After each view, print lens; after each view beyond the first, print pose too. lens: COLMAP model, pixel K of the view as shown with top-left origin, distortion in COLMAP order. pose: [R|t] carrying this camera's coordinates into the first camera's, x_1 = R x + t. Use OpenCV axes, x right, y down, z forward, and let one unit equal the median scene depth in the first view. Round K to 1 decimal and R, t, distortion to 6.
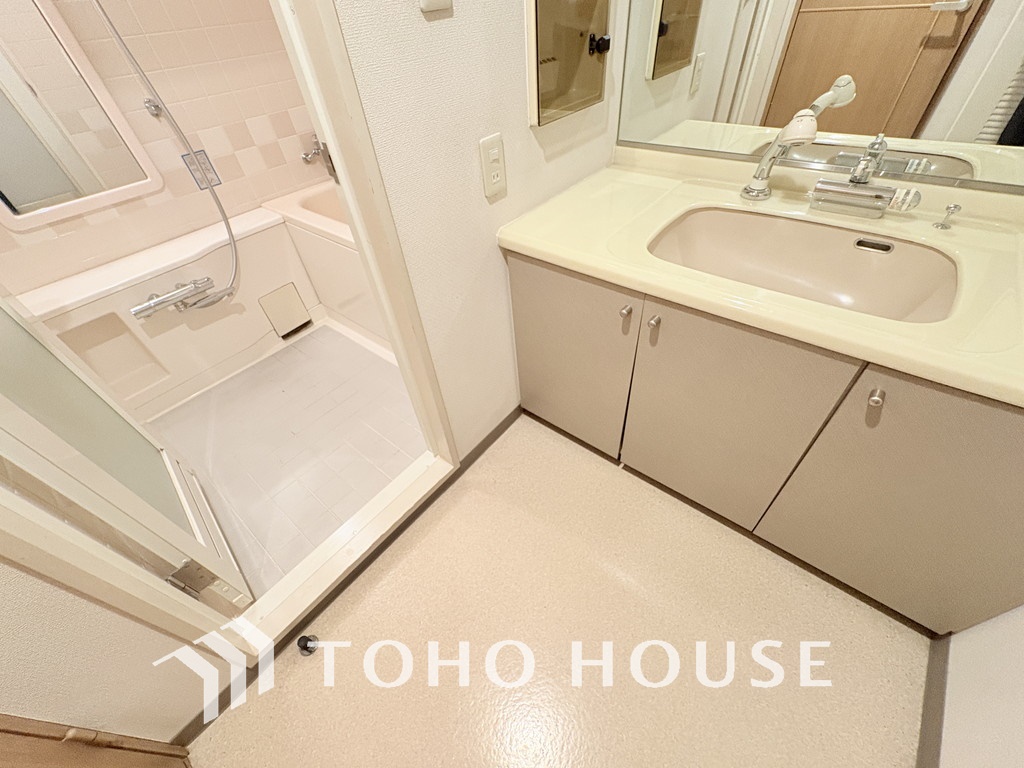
lens RADIAL K [[412.7, 0, 512.0], [0, 412.7, 384.0], [0, 0, 1]] dist [-0.000555, -0.000119]
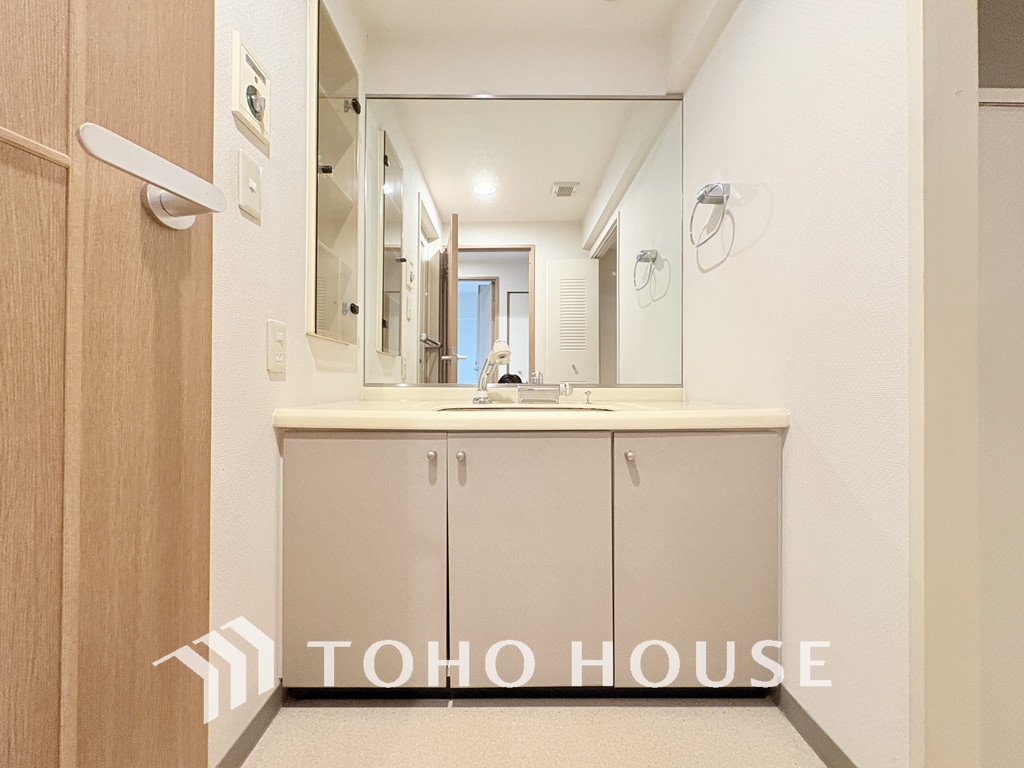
lens RADIAL K [[412.7, 0, 512.0], [0, 412.7, 384.0], [0, 0, 1]] dist [-0.000555, -0.000119]
pose [[0.768728, 0.077756, 0.634832, -0.247769], [0.401191, 0.714396, -0.573310, 0.381249], [-0.498100, 0.695408, 0.517981, 0.236490]]
